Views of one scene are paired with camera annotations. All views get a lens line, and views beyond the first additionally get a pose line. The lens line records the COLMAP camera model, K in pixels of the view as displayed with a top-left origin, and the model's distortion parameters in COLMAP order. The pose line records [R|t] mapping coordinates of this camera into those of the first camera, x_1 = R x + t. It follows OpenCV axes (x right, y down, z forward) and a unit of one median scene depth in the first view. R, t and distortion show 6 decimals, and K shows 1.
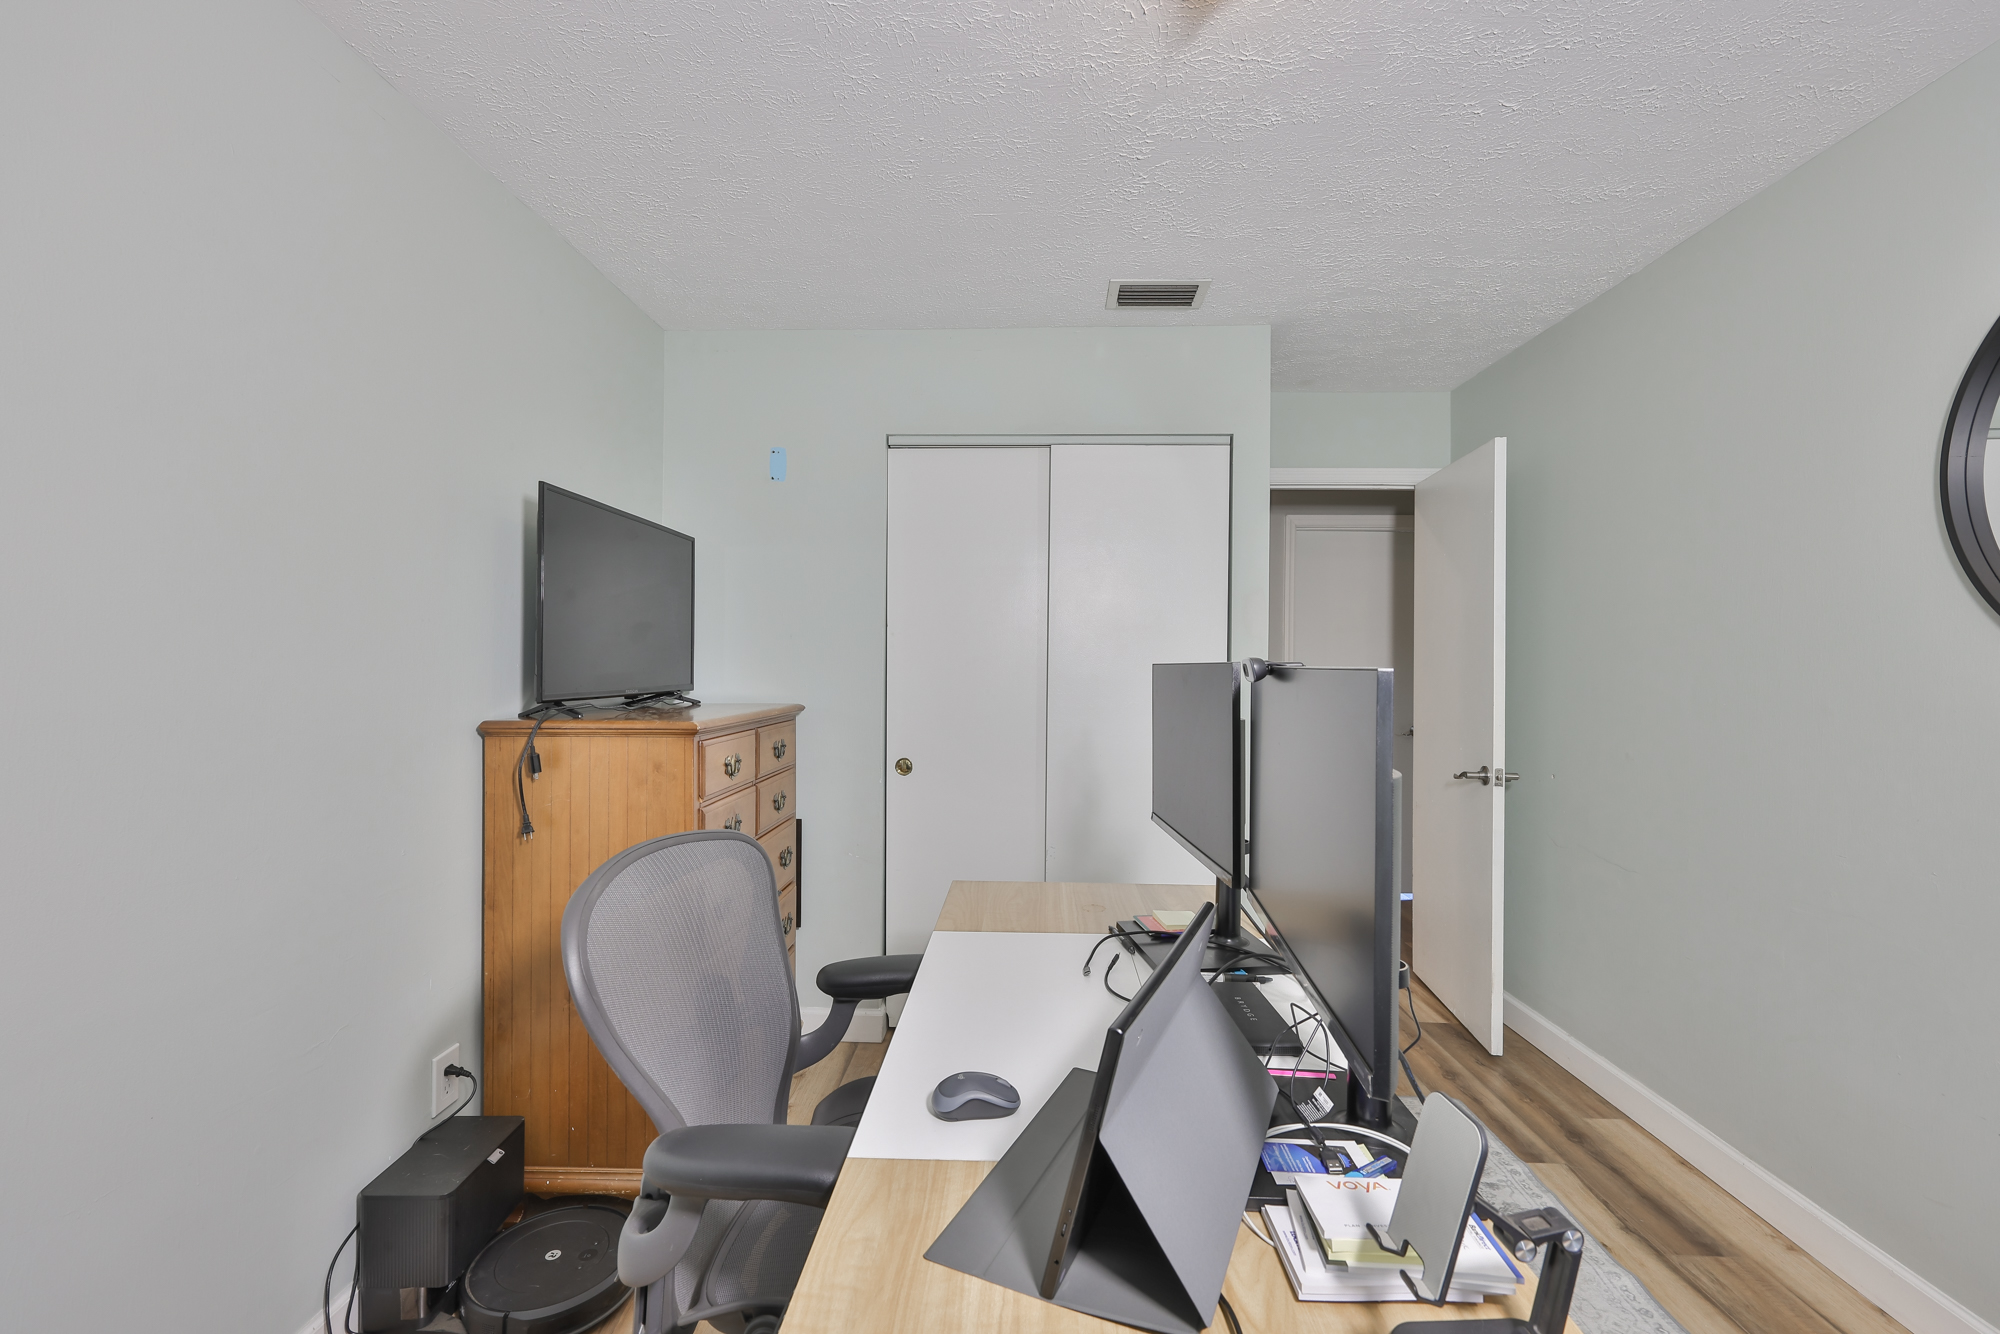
lens RADIAL K [[831.3, 0, 1004.1], [0, 831.3, 662.5], [0, 0, 1]] dist [-0.002166, -0.000017]
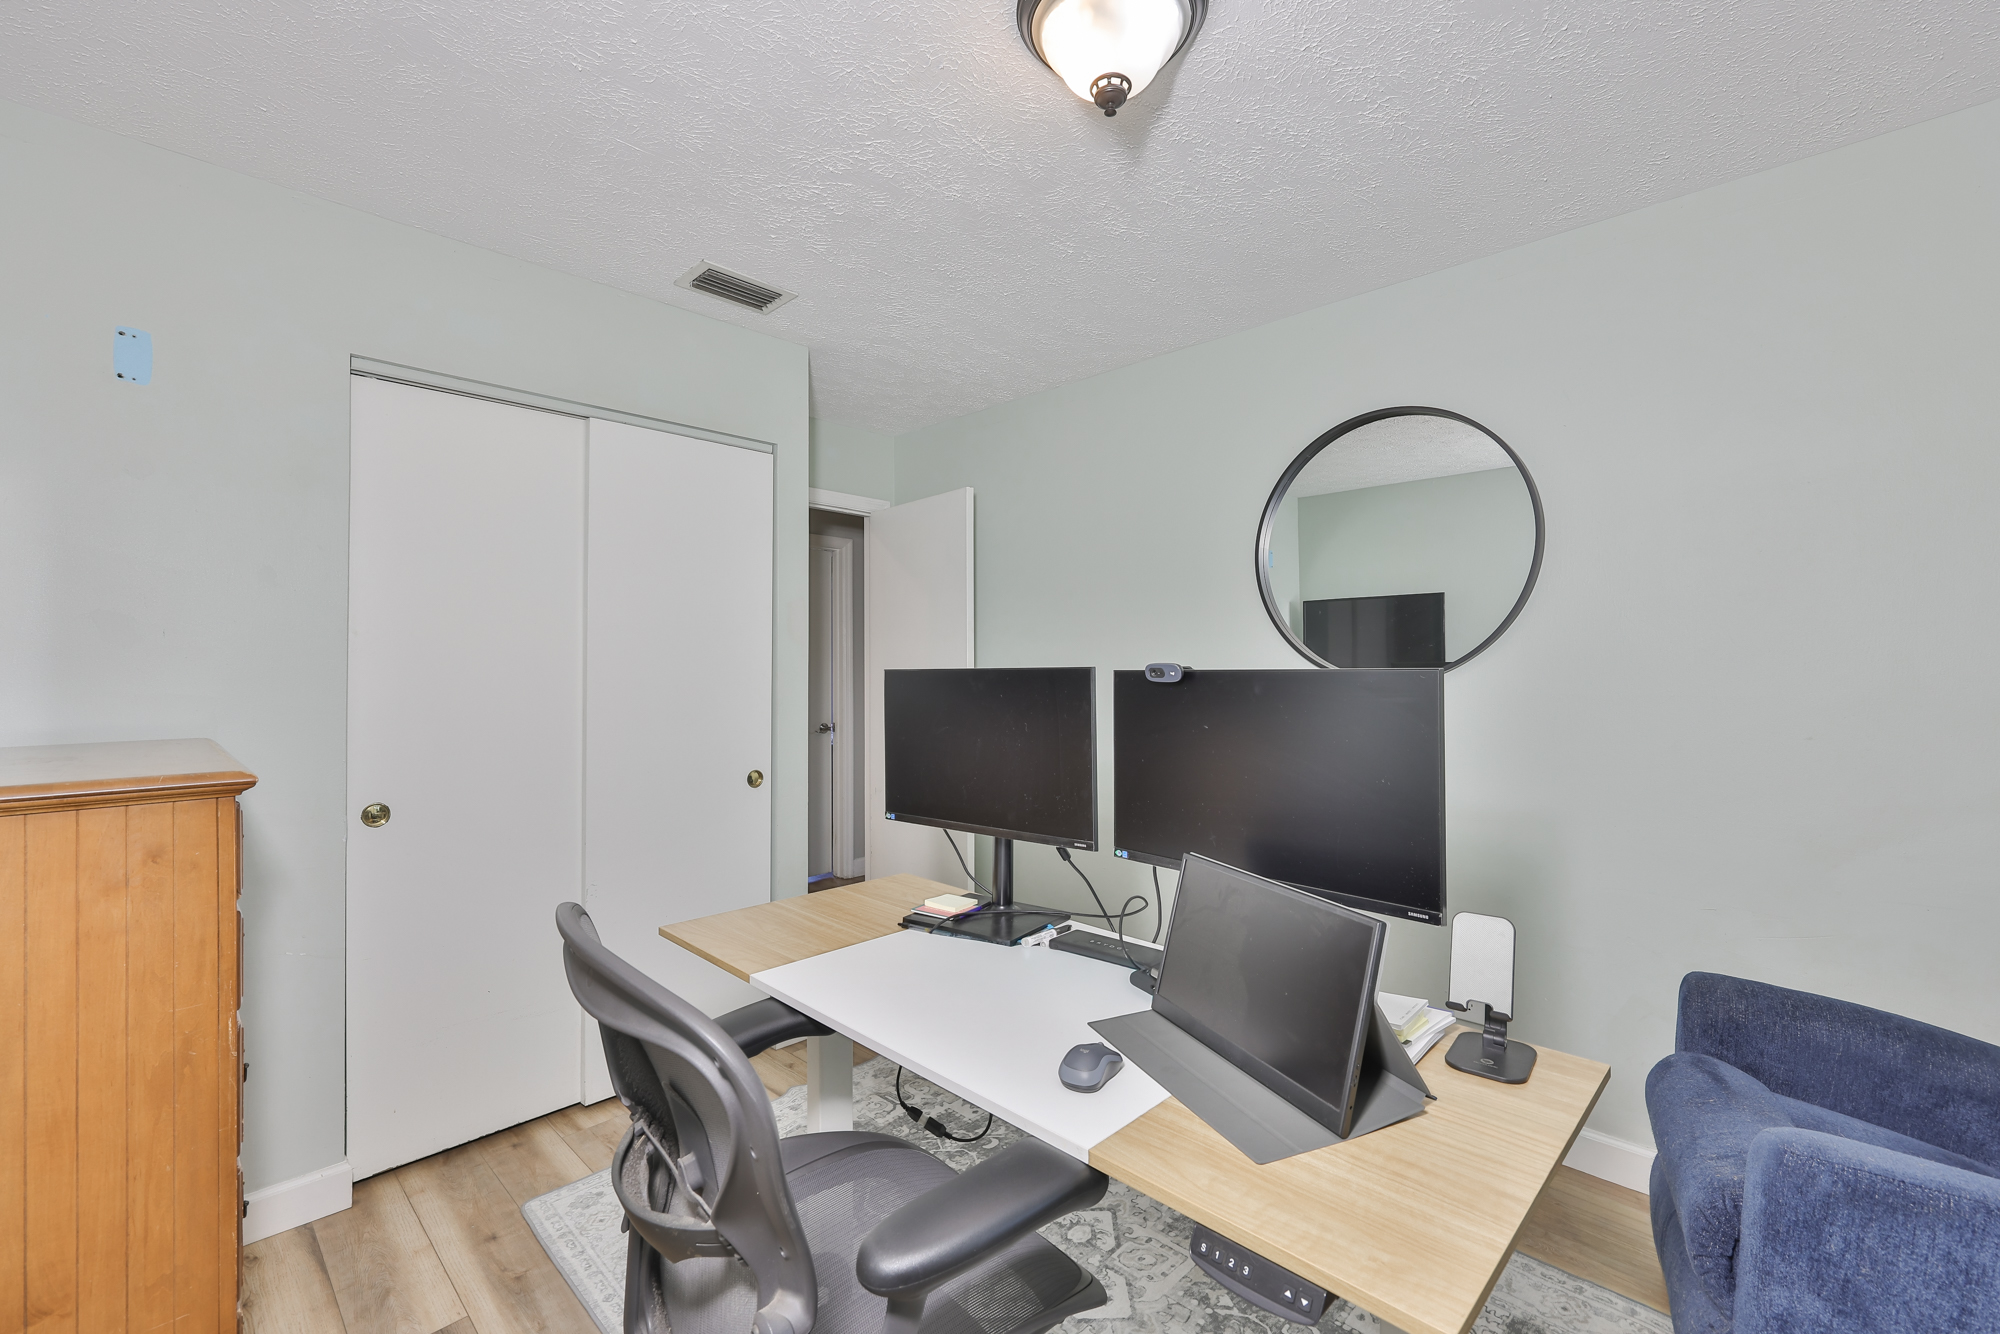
lens RADIAL K [[831.3, 0, 1004.1], [0, 831.3, 662.5], [0, 0, 1]] dist [-0.002166, -0.000017]
pose [[0.682887, -0.005572, 0.730502, -0.434420], [0.009630, 0.999953, -0.001375, -0.003947], [-0.730460, 0.007973, 0.682909, 0.158020]]
